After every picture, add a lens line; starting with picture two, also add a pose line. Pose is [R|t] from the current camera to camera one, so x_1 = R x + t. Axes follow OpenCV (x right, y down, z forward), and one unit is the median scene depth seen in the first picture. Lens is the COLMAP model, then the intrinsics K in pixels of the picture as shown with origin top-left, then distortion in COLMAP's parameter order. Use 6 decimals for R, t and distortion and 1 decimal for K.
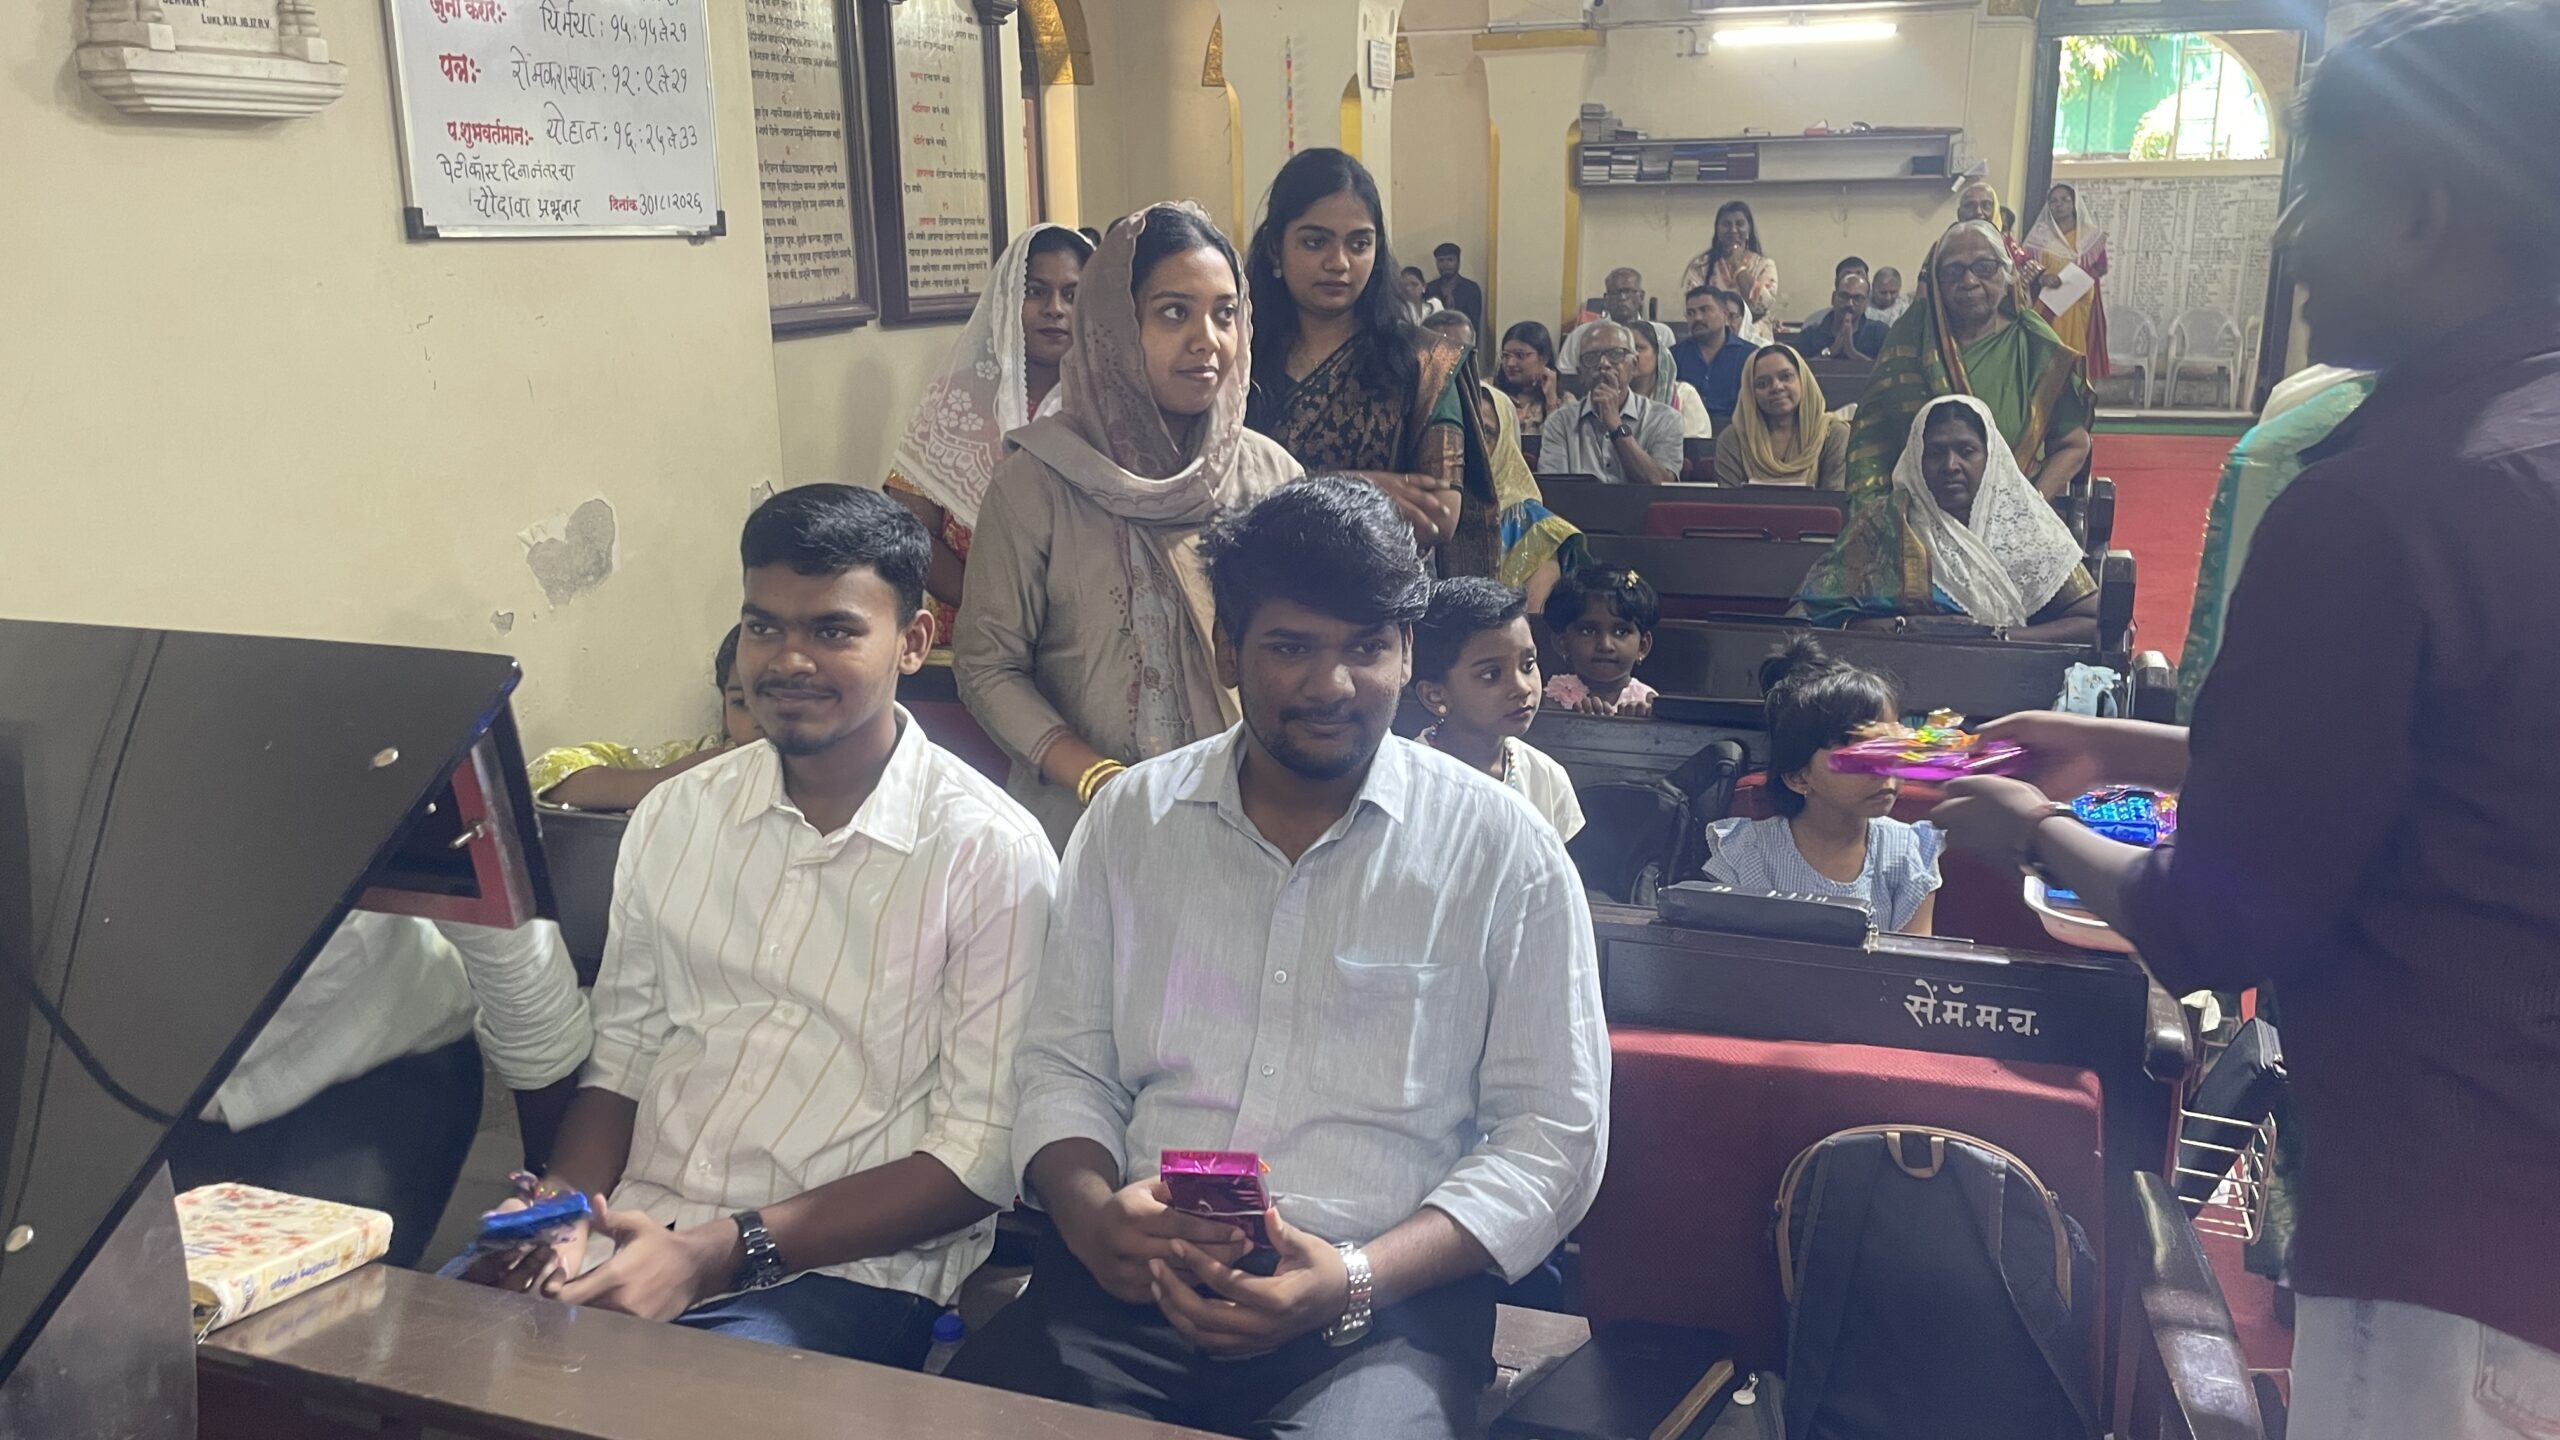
lens RADIAL K [[1915.7, 0, 1297.3], [0, 1915.7, 691.5], [0, 0, 1]] dist [0.086160, -0.116875]
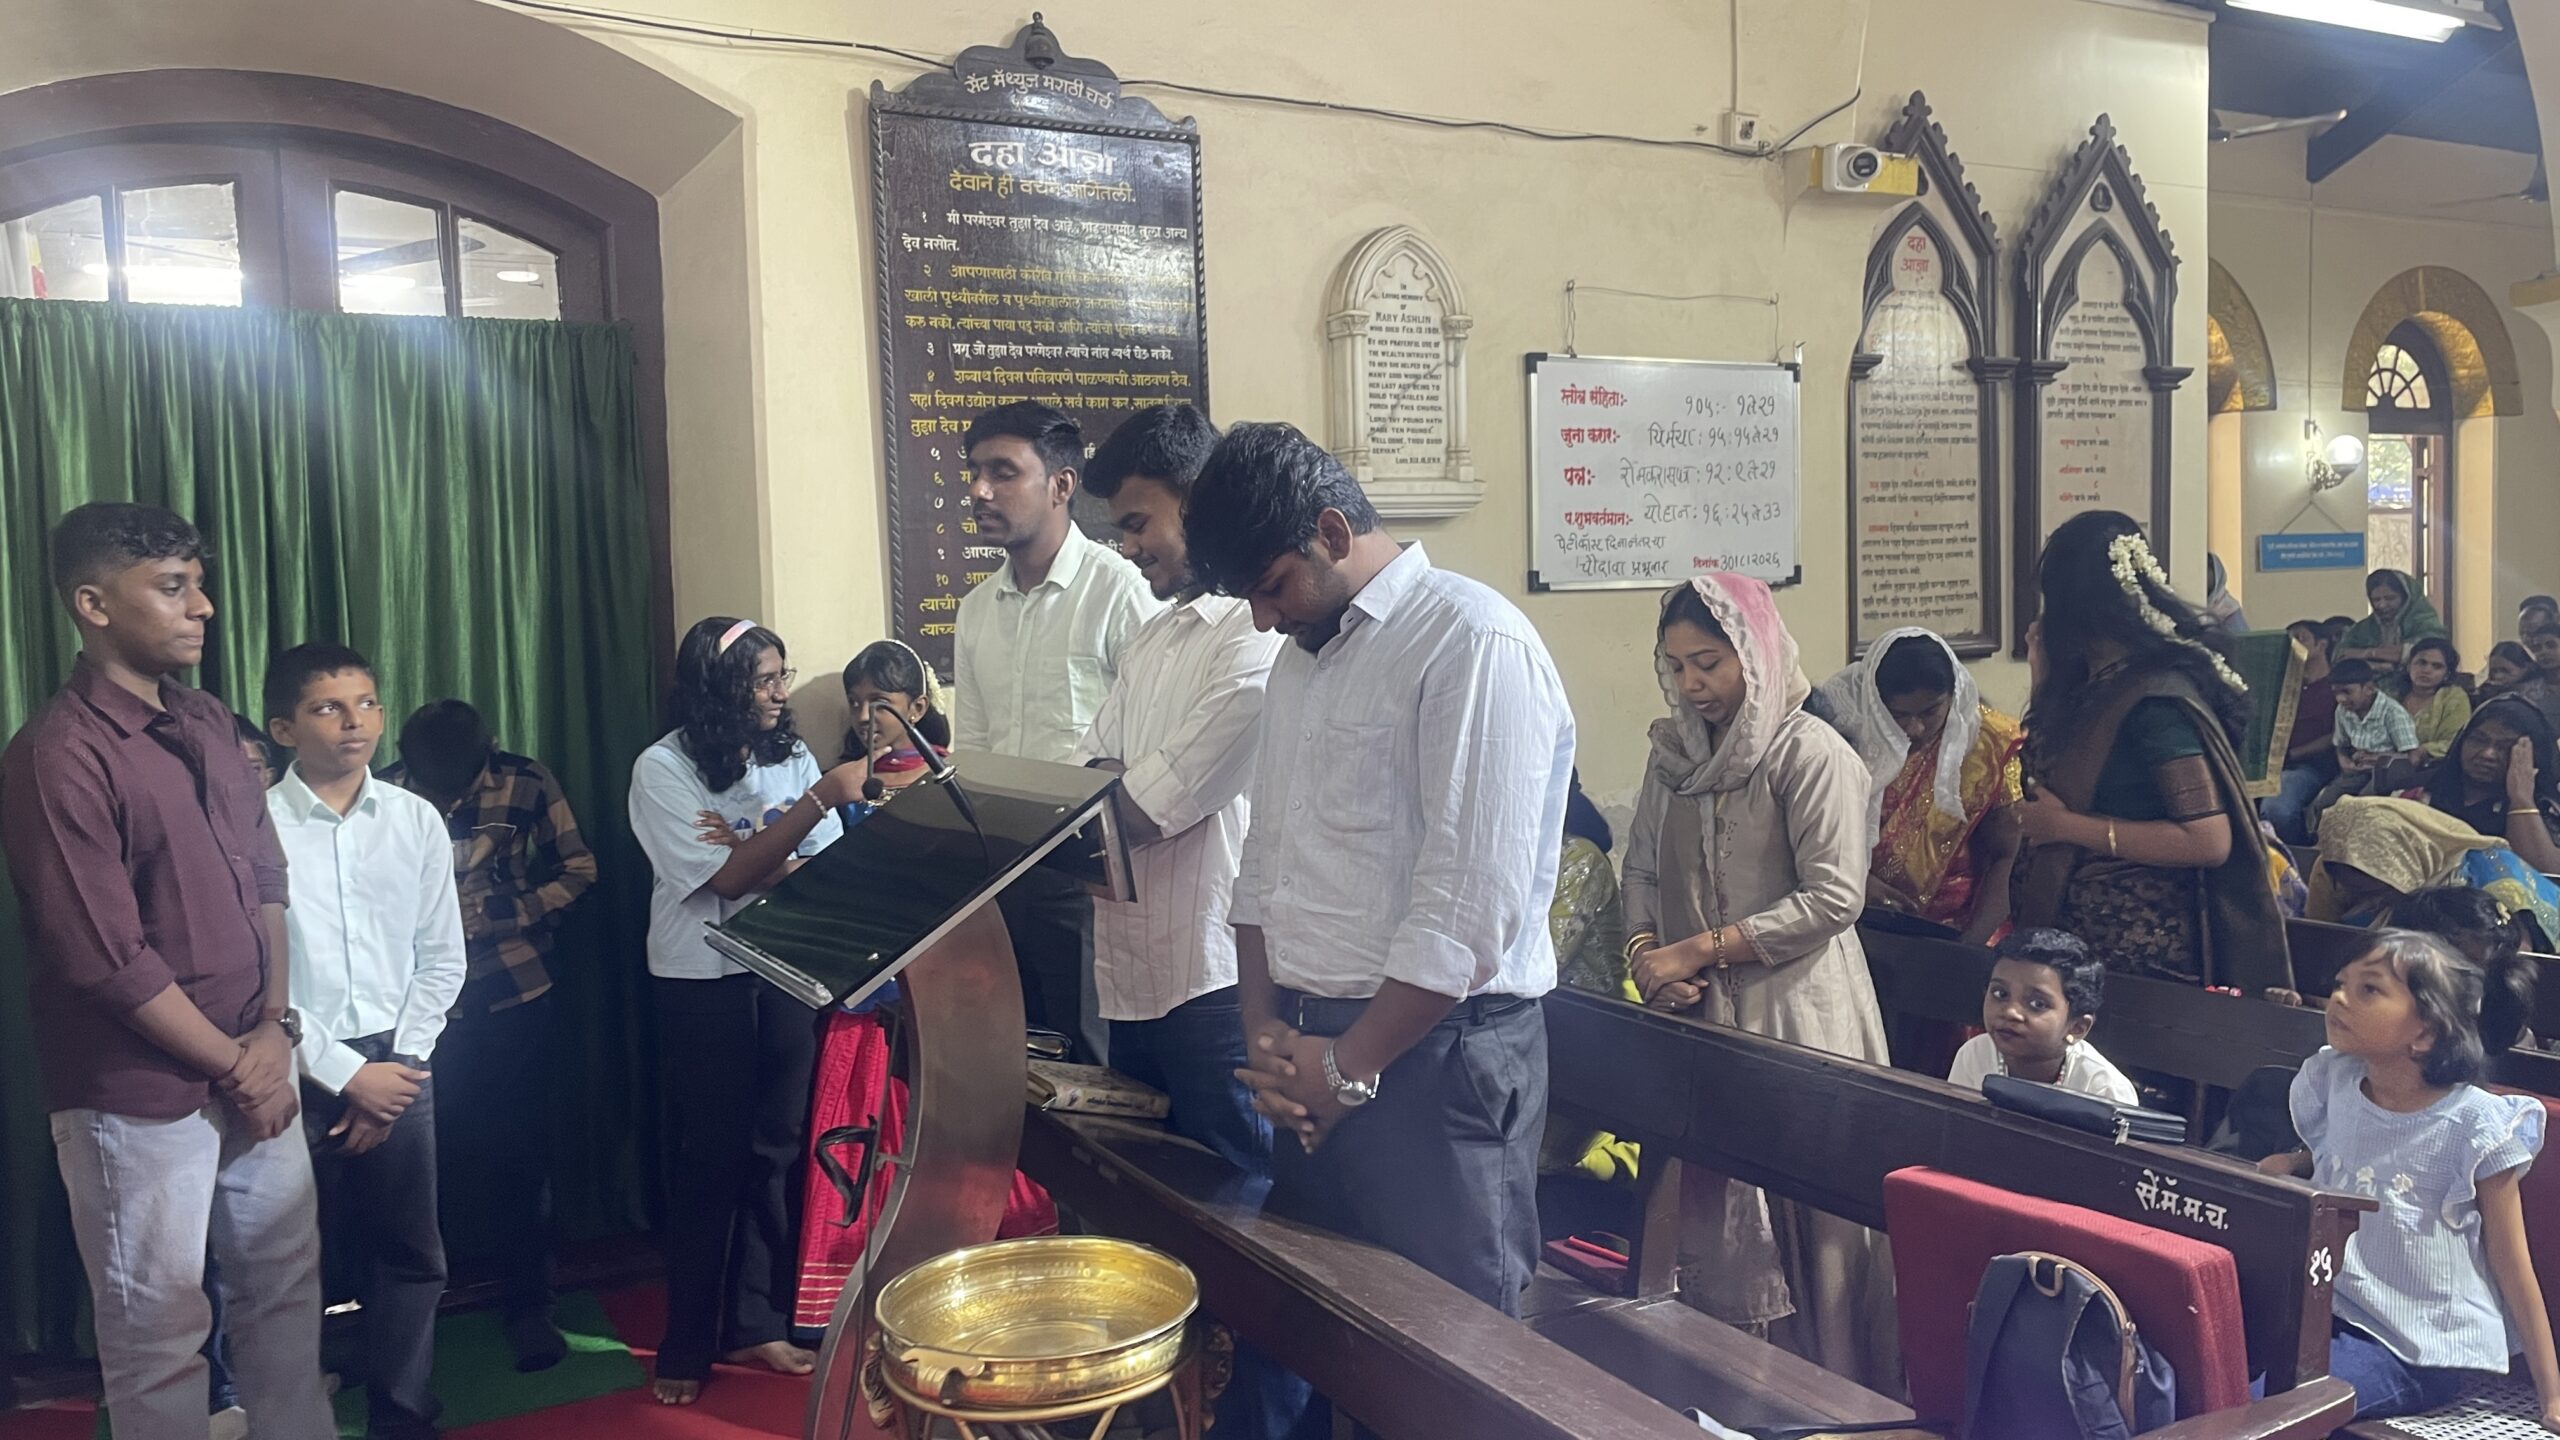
lens RADIAL K [[1951.5, 0, 1281.8], [0, 1951.5, 708.6], [0, 0, 1]] dist [0.080877, -0.113663]
pose [[0.726244, 0.029014, -0.686824, 0.281443], [-0.144121, 0.983331, -0.110853, 0.029827], [0.672160, 0.179492, 0.718320, -0.113499]]
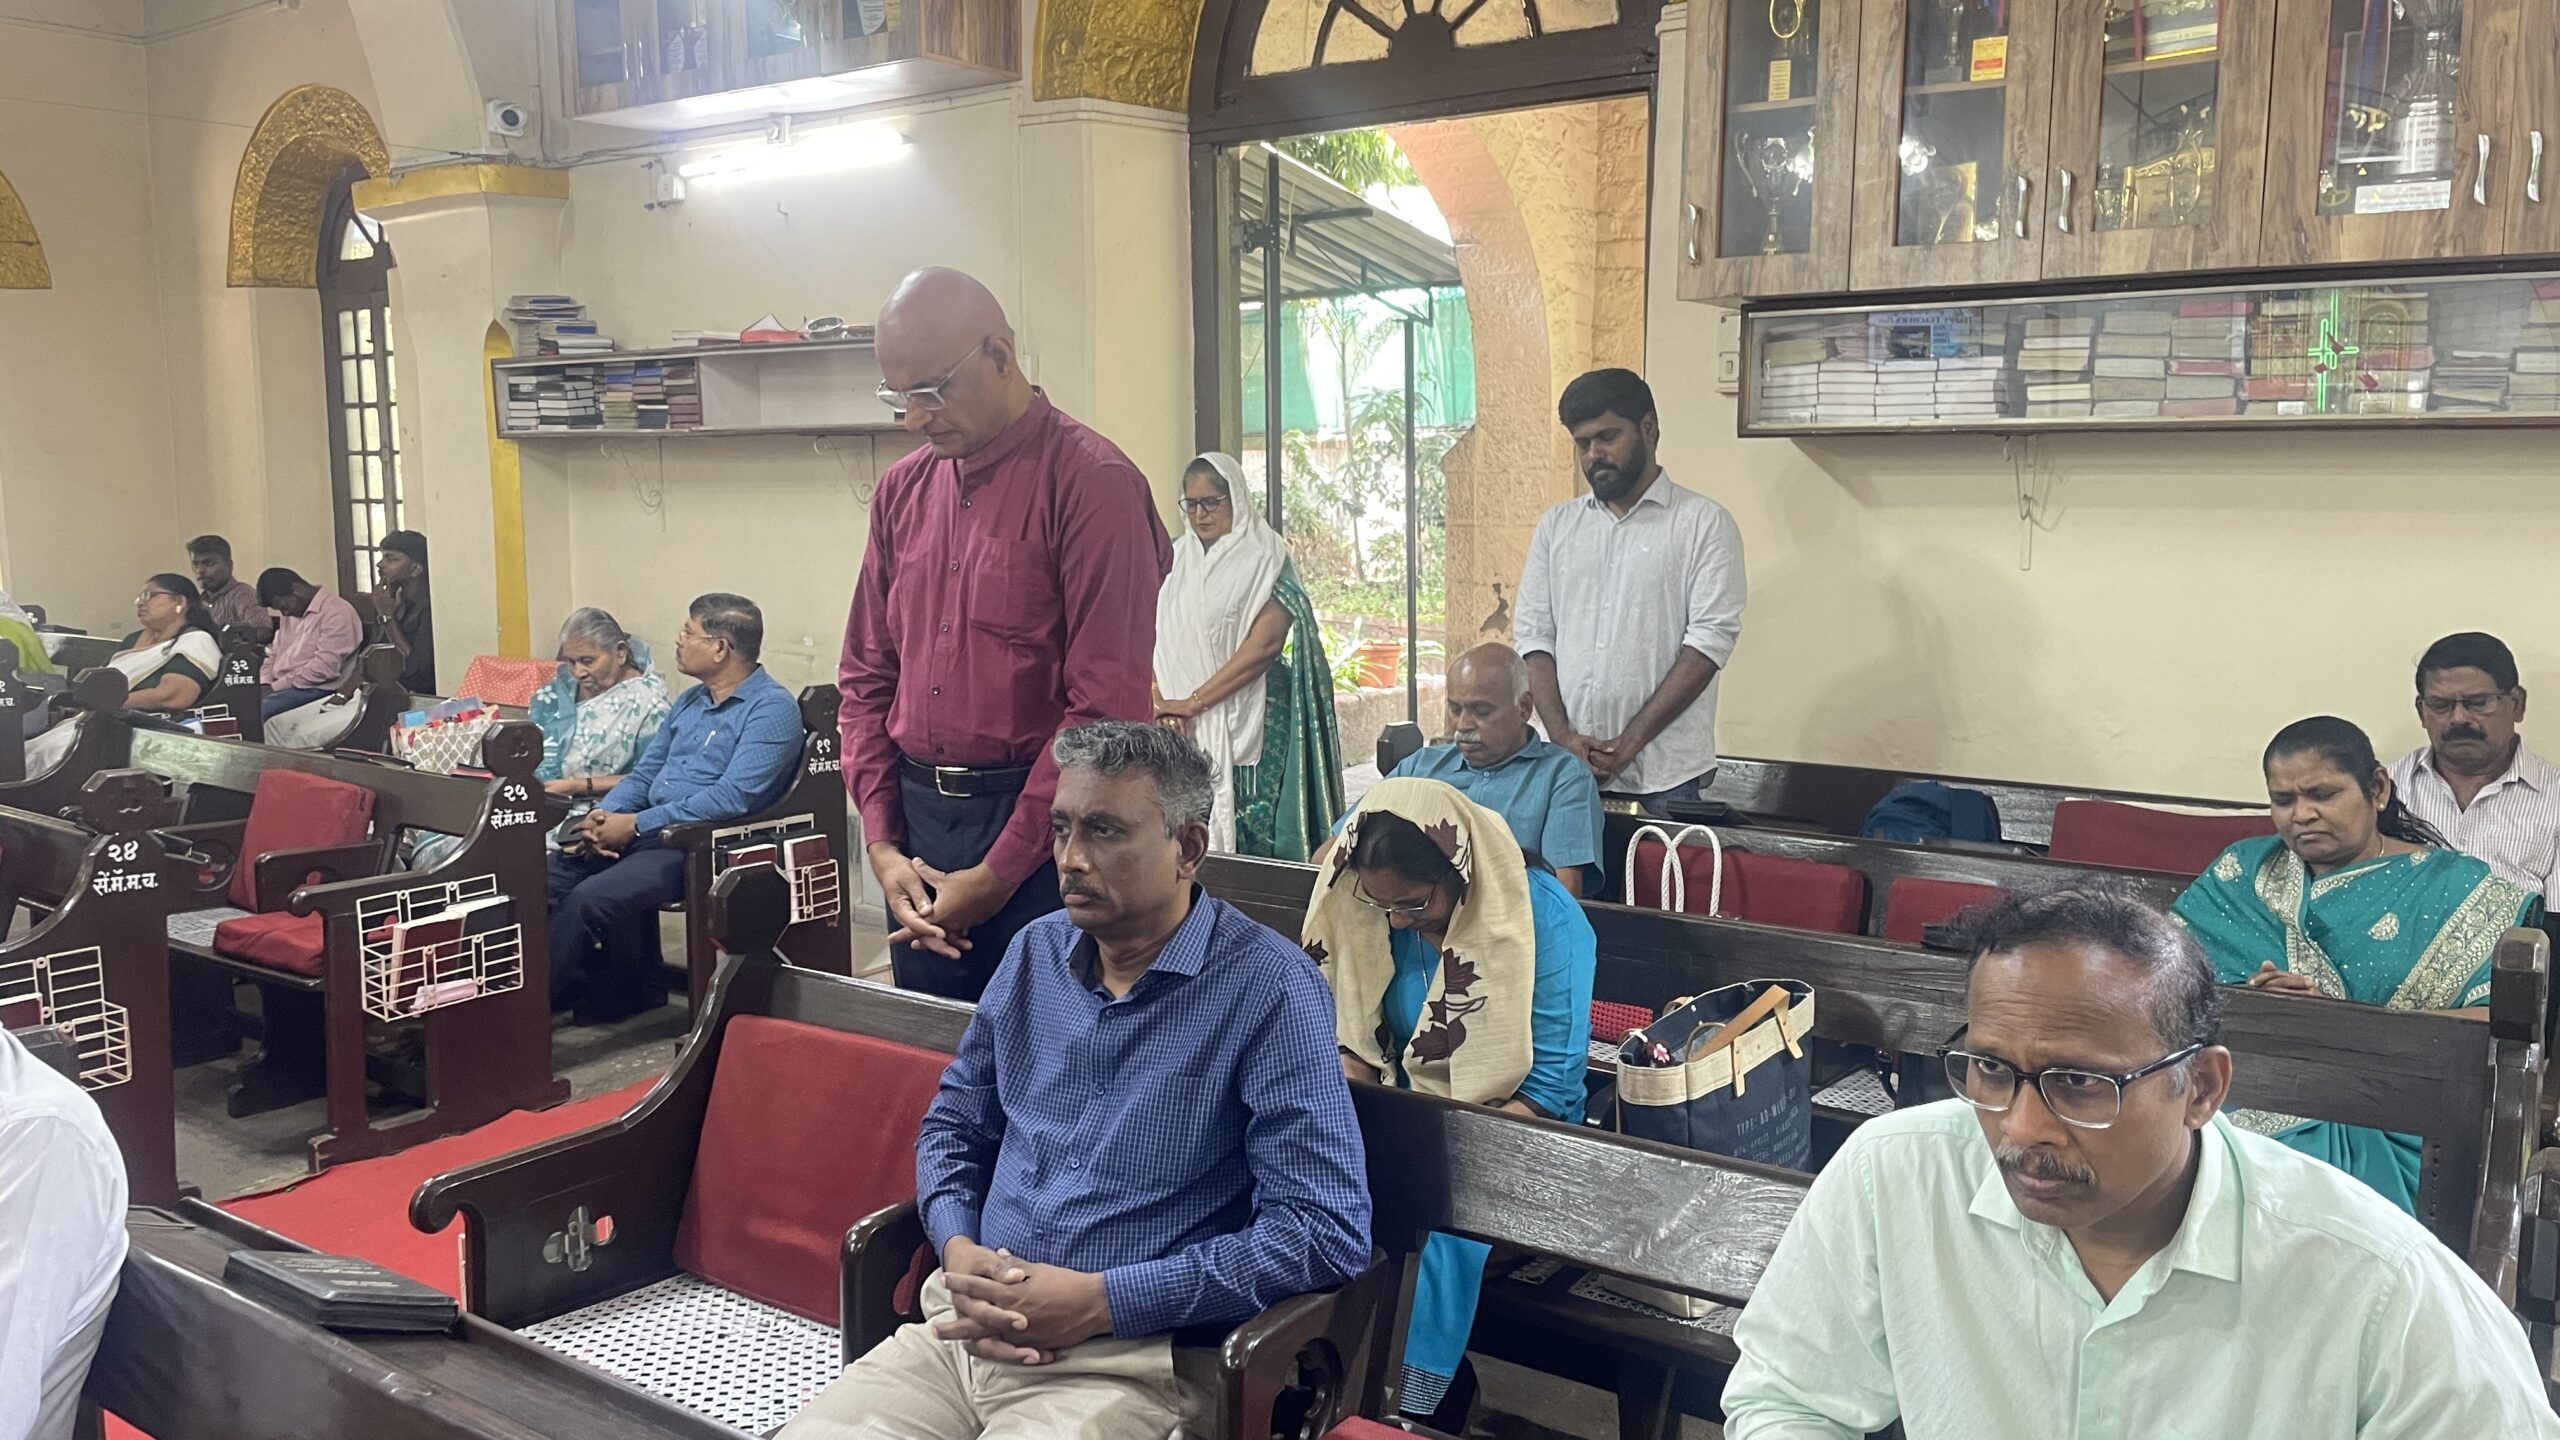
lens RADIAL K [[1913.2, 0, 1272.8], [0, 1913.2, 704.2], [0, 0, 1]] dist [0.082251, -0.105709]
pose [[0.951914, 0.039883, -0.303759, 1.214851], [-0.076397, 0.991070, -0.109286, -0.321981], [0.296687, 0.127237, 0.946460, 1.244579]]
